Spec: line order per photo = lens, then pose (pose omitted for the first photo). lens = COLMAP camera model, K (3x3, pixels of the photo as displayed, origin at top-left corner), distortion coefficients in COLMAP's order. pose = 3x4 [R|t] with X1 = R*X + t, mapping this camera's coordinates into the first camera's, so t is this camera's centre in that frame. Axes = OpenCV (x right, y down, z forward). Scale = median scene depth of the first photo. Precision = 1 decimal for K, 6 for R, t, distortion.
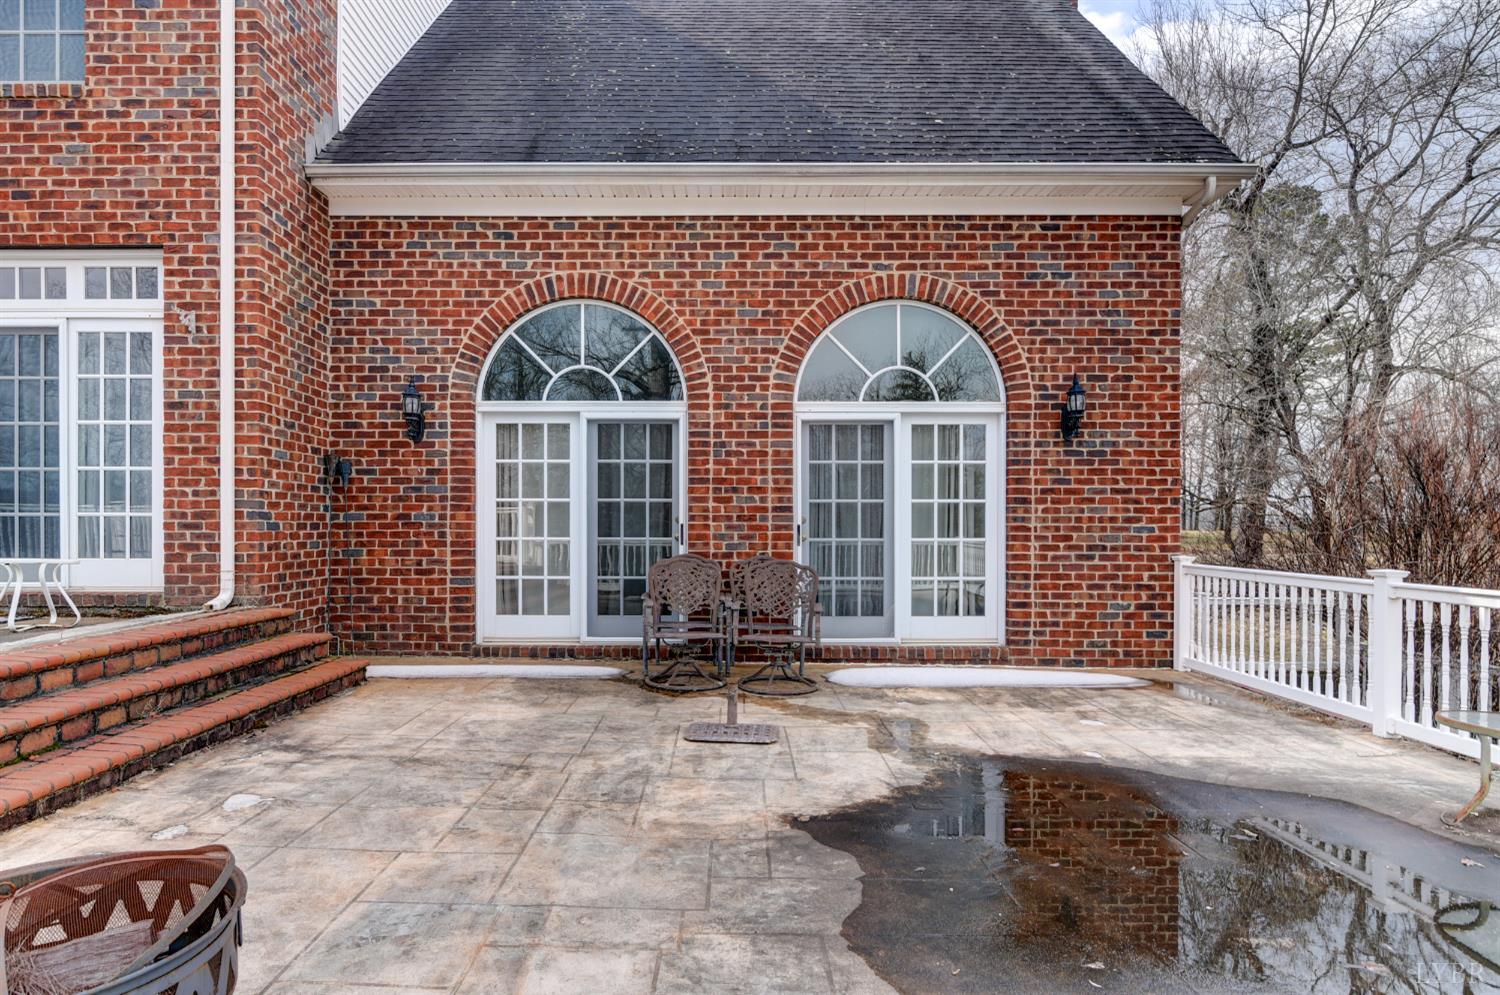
lens RADIAL K [[825.7, 0, 779.7], [0, 825.7, 530.0], [0, 0, 1]] dist [-0.008383, 0.000108]
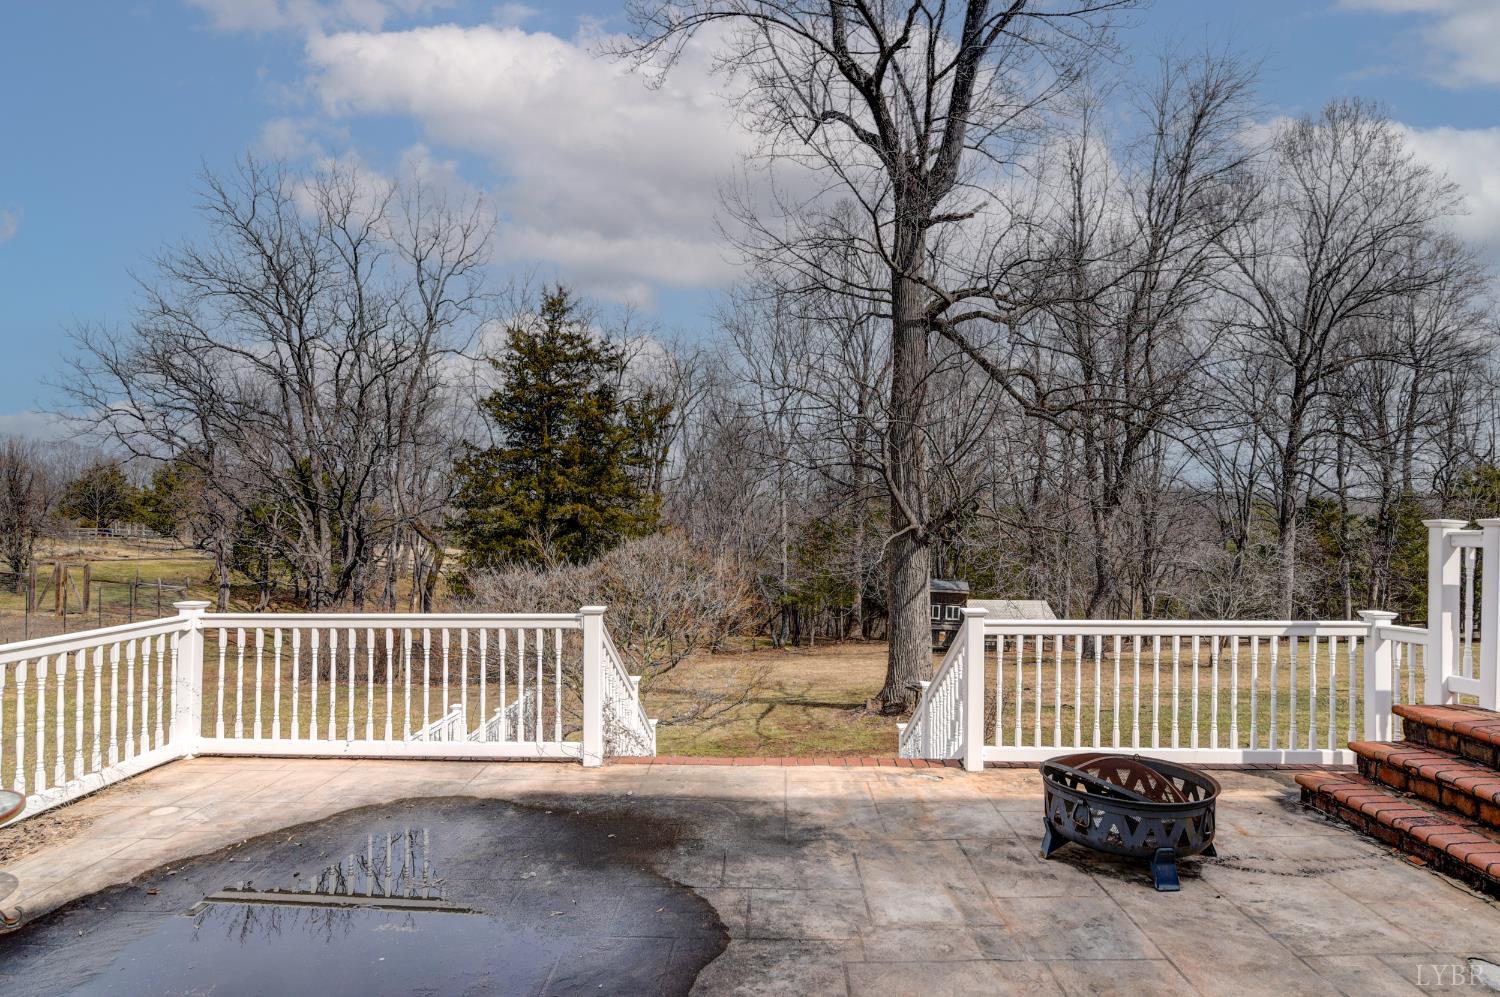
lens RADIAL K [[825.7, 0, 740.7], [0, 825.7, 505.1], [0, 0, 1]] dist [-0.008383, 0.000108]
pose [[-0.998831, -0.031835, 0.036385, 0.010685], [-0.031907, 0.999490, -0.001400, -0.030706], [-0.036322, -0.002560, -0.999337, 0.660562]]
